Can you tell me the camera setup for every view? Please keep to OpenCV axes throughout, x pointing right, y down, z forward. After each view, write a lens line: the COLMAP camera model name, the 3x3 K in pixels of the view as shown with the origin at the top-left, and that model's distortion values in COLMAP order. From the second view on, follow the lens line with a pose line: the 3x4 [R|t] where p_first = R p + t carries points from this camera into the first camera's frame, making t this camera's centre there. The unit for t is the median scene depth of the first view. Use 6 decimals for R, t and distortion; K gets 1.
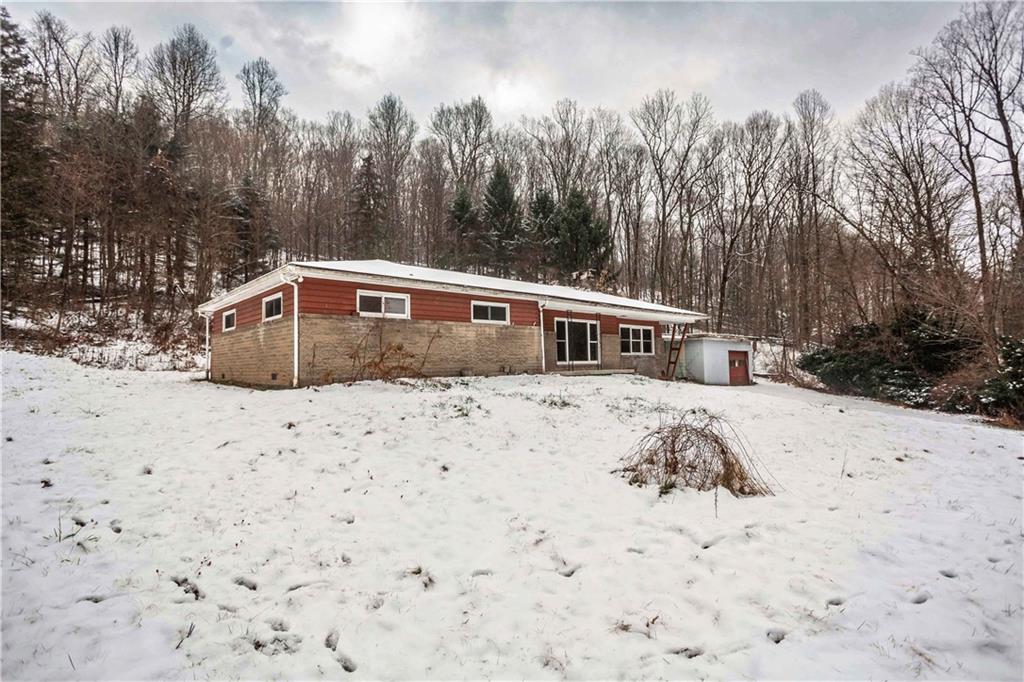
lens RADIAL K [[510.9, 0, 510.2], [0, 510.9, 338.0], [0, 0, 1]] dist [-0.076340, 0.033261]
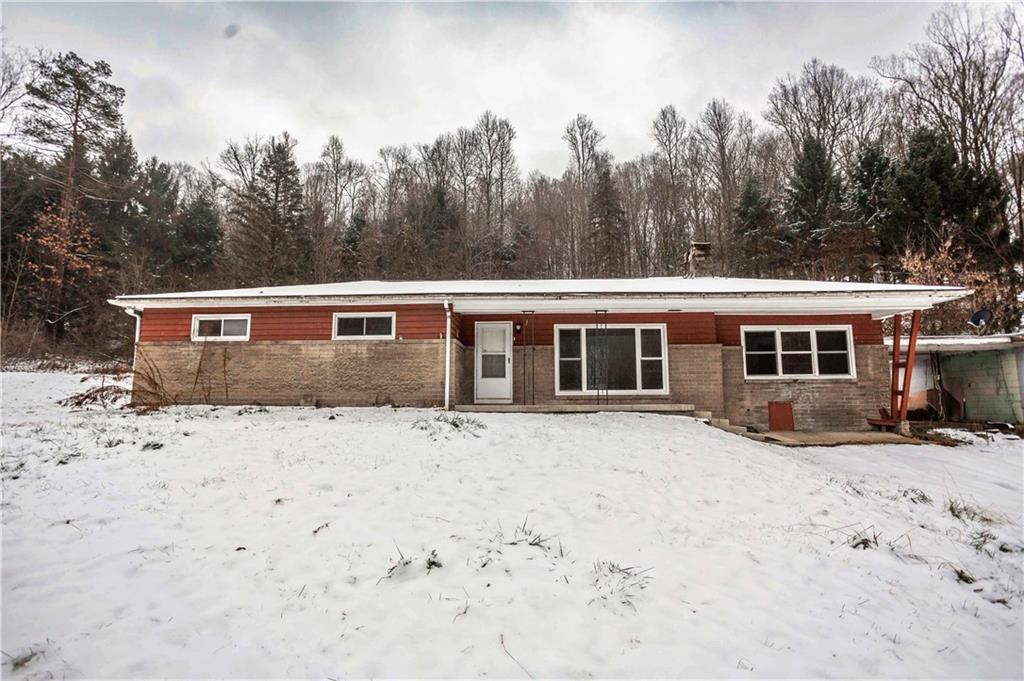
lens RADIAL K [[510.9, 0, 510.2], [0, 510.9, 337.5], [0, 0, 1]] dist [-0.076340, 0.033261]
pose [[0.690824, -0.077620, -0.718845, 0.481357], [0.028642, 0.996378, -0.080062, 0.026218], [0.722456, 0.034720, 0.690545, 0.453327]]
